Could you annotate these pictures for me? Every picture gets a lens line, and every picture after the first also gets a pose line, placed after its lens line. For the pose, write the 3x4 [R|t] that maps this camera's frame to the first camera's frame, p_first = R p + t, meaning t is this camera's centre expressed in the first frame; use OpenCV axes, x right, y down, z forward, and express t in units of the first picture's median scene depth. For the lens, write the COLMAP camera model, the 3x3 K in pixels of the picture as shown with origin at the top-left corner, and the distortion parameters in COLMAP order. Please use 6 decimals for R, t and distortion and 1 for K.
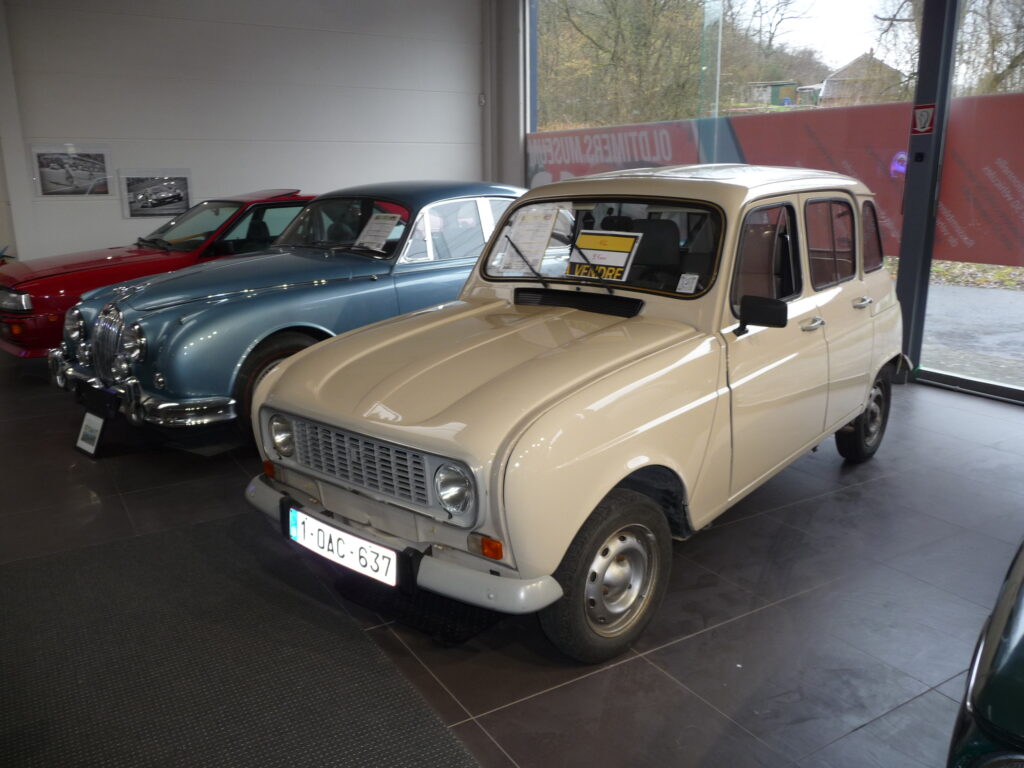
lens RADIAL K [[834.7, 0, 512.0], [0, 834.7, 384.0], [0, 0, 1]] dist [-0.039677, 0.012593]
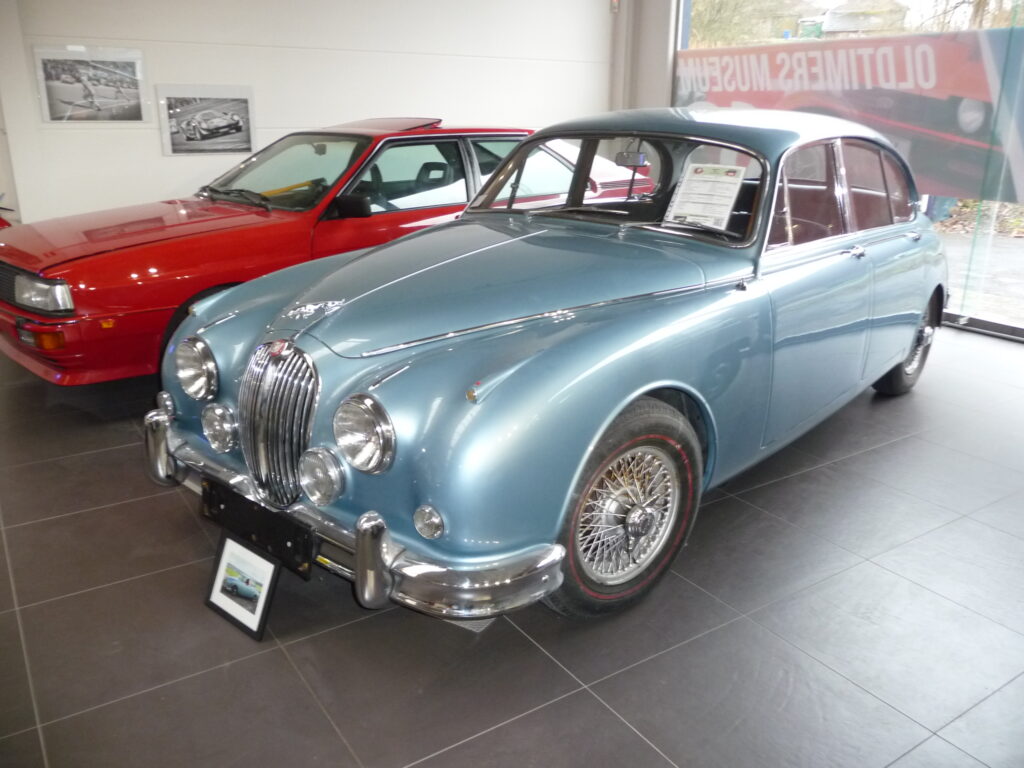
lens RADIAL K [[847.7, 0, 512.0], [0, 847.7, 384.0], [0, 0, 1]] dist [-0.012433, -0.018915]
pose [[0.999556, 0.007863, 0.028756, -0.189694], [-0.009814, 0.997613, 0.068355, -0.055941], [-0.028150, -0.068607, 0.997247, 0.250513]]
